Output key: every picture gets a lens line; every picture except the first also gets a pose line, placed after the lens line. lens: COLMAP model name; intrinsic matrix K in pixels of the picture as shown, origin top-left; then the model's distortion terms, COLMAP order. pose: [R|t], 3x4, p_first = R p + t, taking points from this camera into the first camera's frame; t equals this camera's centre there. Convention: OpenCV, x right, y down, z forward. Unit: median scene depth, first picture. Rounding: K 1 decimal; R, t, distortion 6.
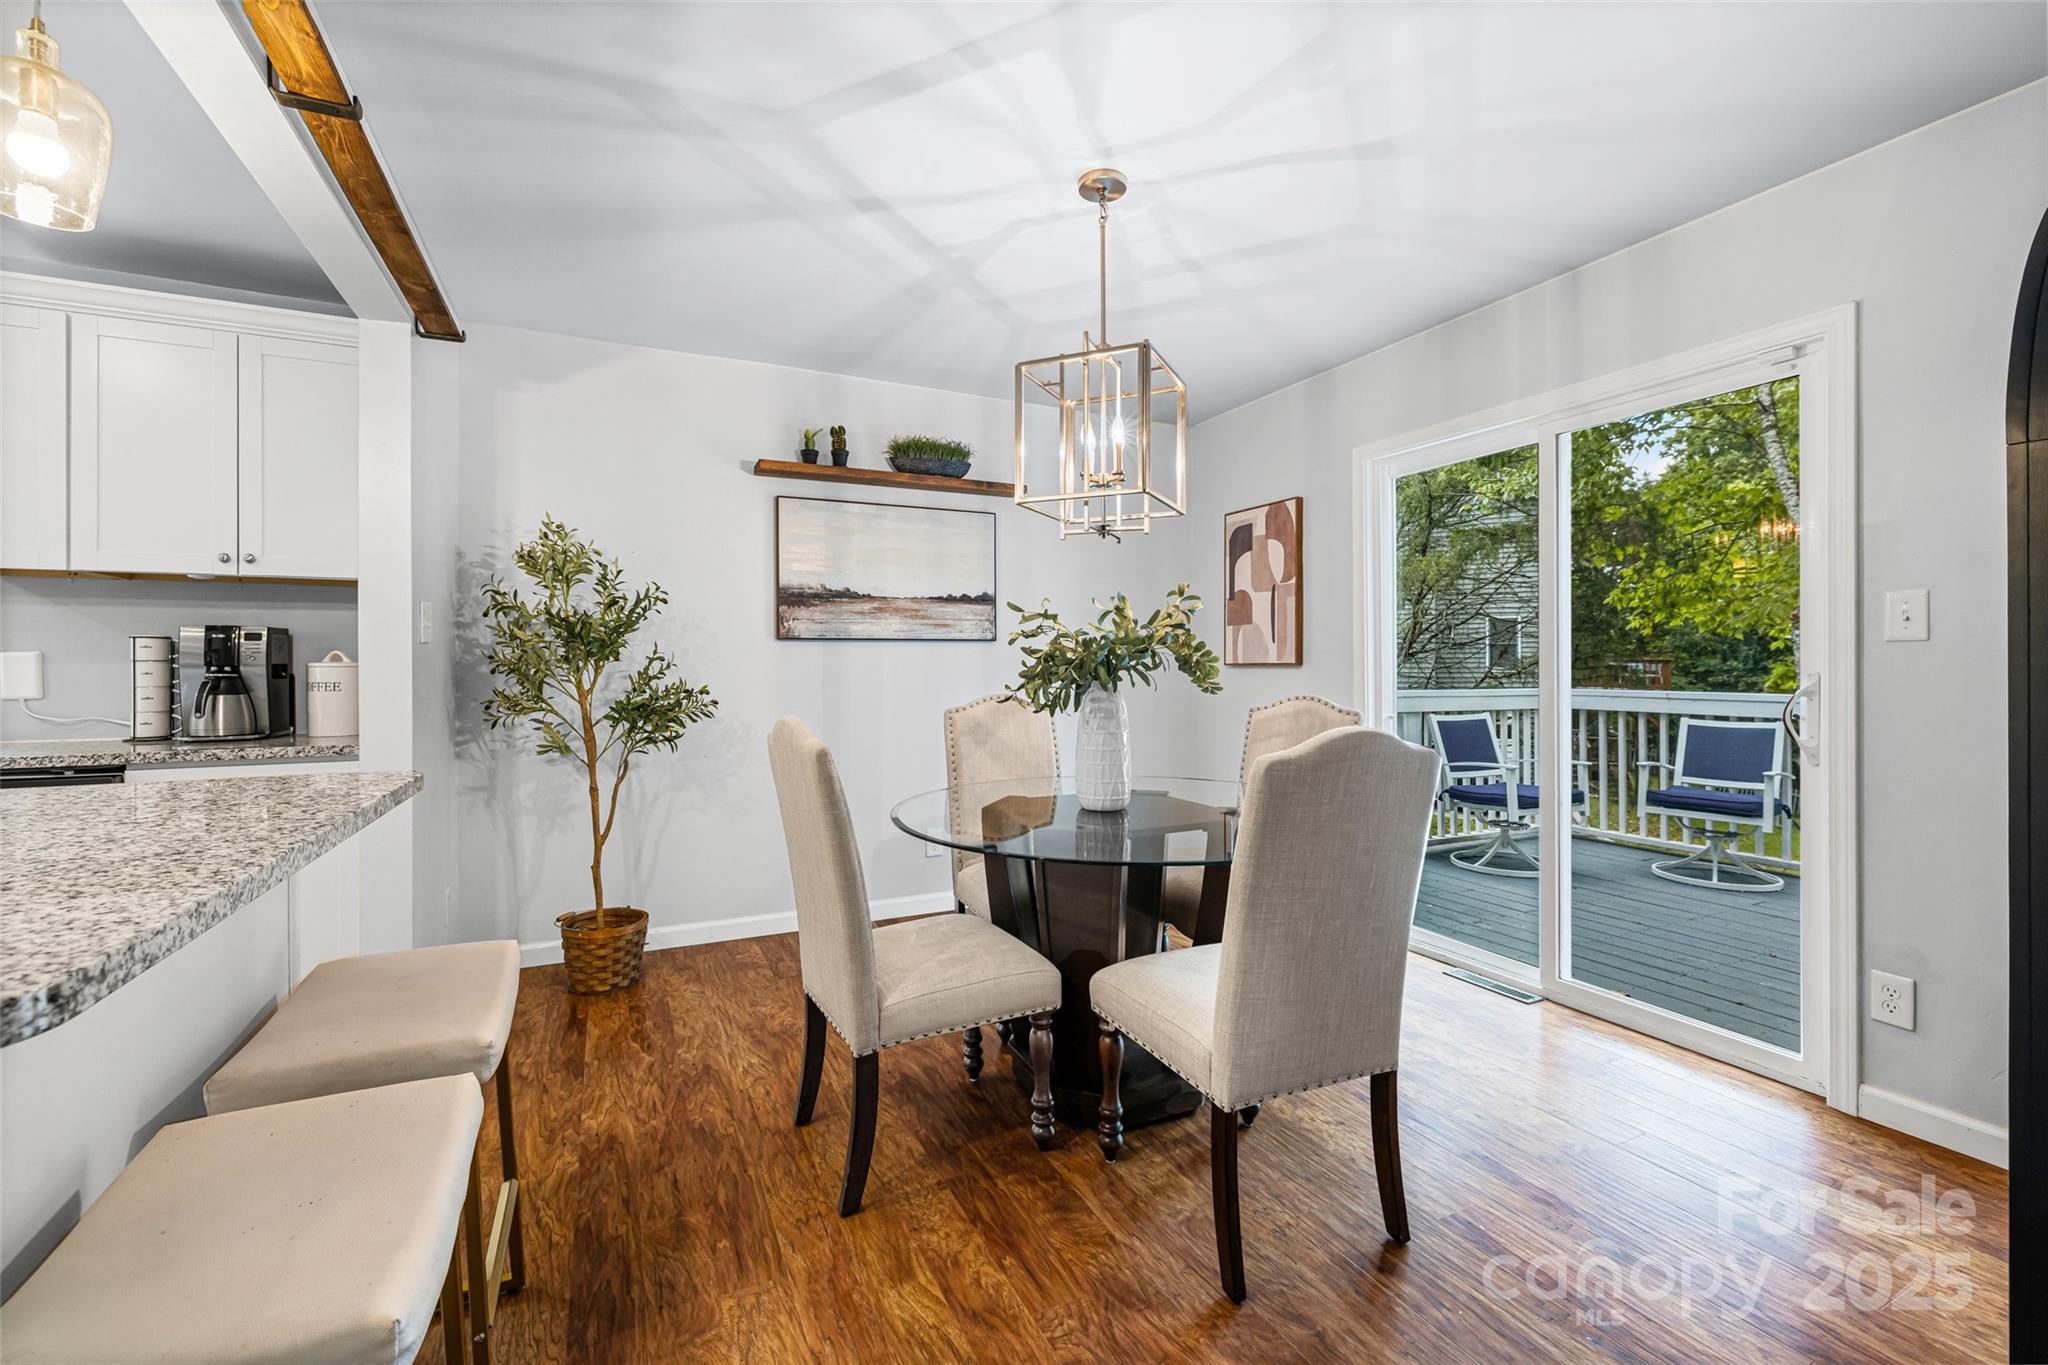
lens RADIAL K [[867.1, 0, 1041.9], [0, 867.1, 670.7], [0, 0, 1]] dist [-0.001655, -0.000180]
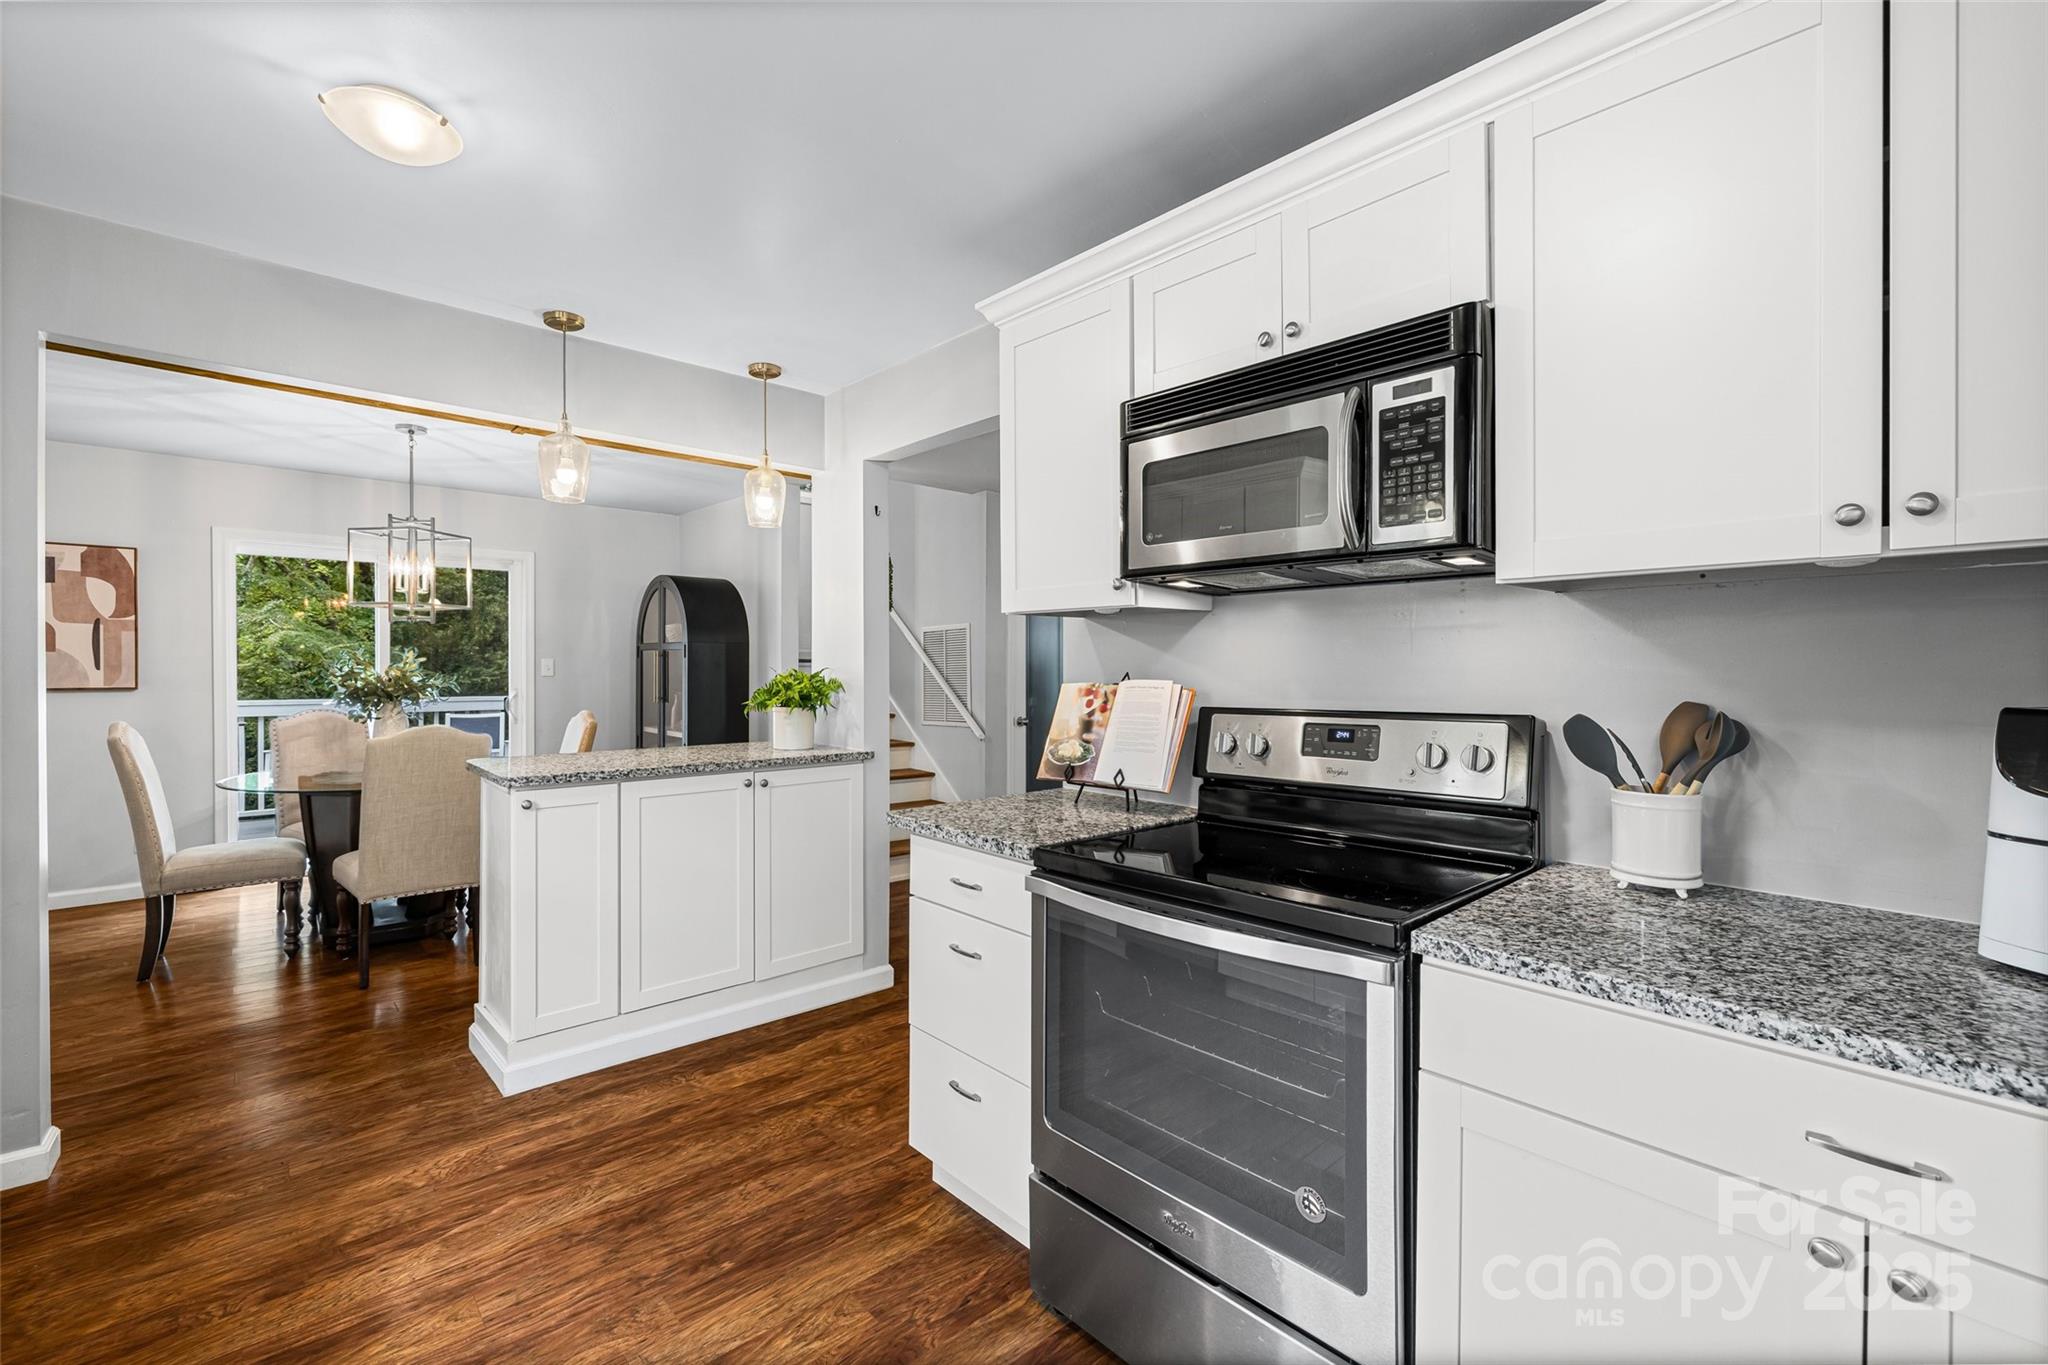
lens RADIAL K [[867.1, 0, 1025.9], [0, 867.1, 669.2], [0, 0, 1]] dist [-0.001655, -0.000180]
pose [[-0.294869, -0.001029, 0.955537, -1.220673], [0.006789, 0.999972, 0.003172, -0.029084], [-0.955514, 0.007422, -0.294853, 0.179963]]
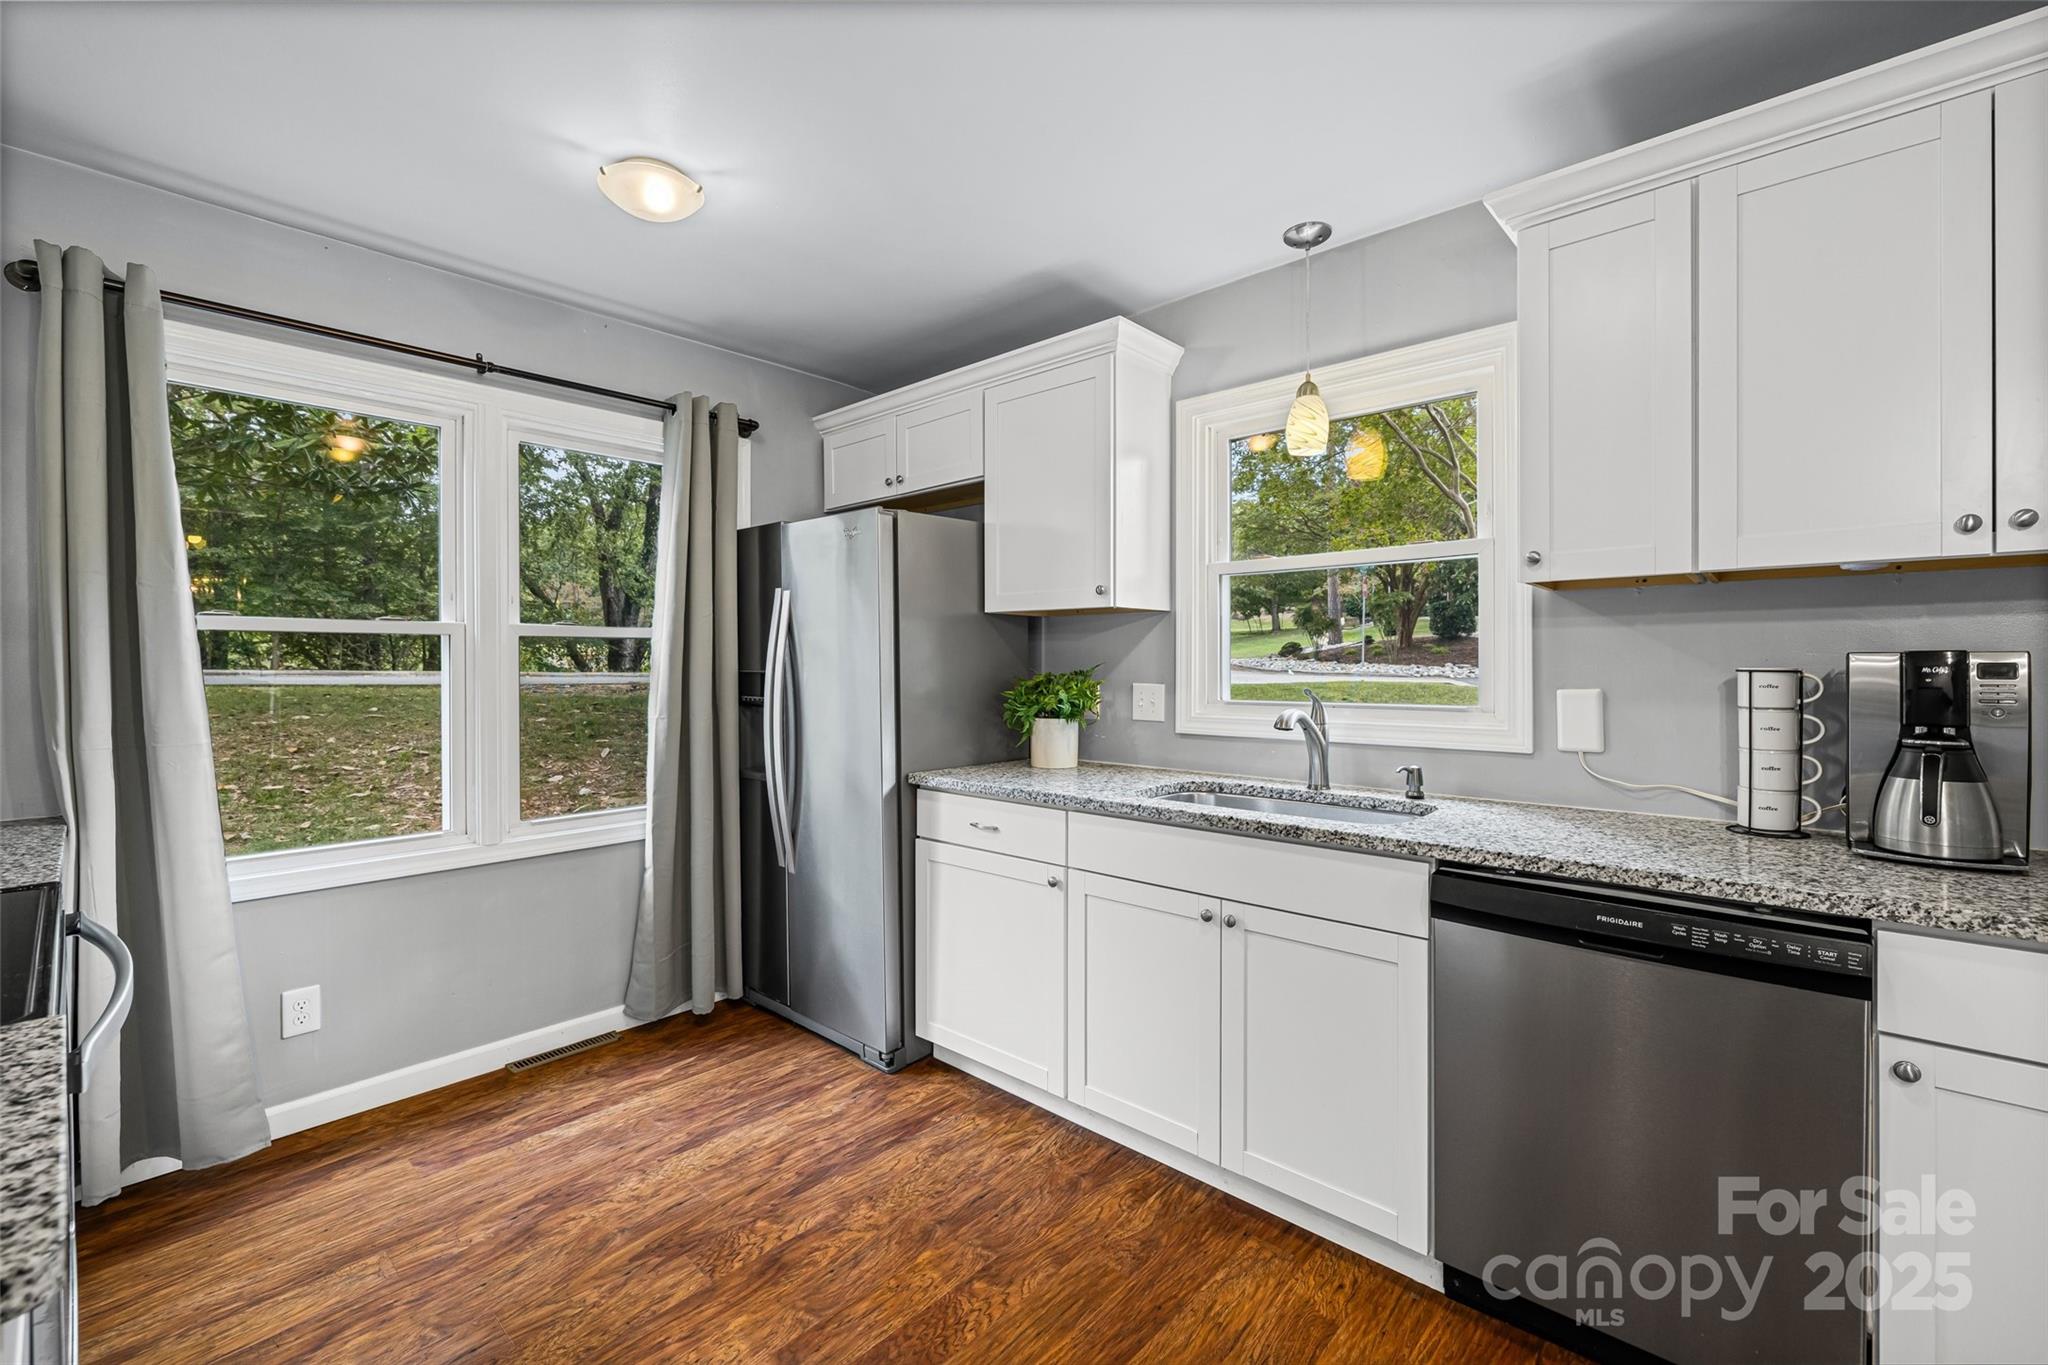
lens RADIAL K [[867.1, 0, 1013.9], [0, 867.1, 672.3], [0, 0, 1]] dist [-0.001655, -0.000180]
pose [[0.361012, 0.008995, -0.932518, -0.476309], [-0.005693, 0.999956, 0.007442, -0.028900], [0.932544, 0.002623, 0.361047, 0.191947]]
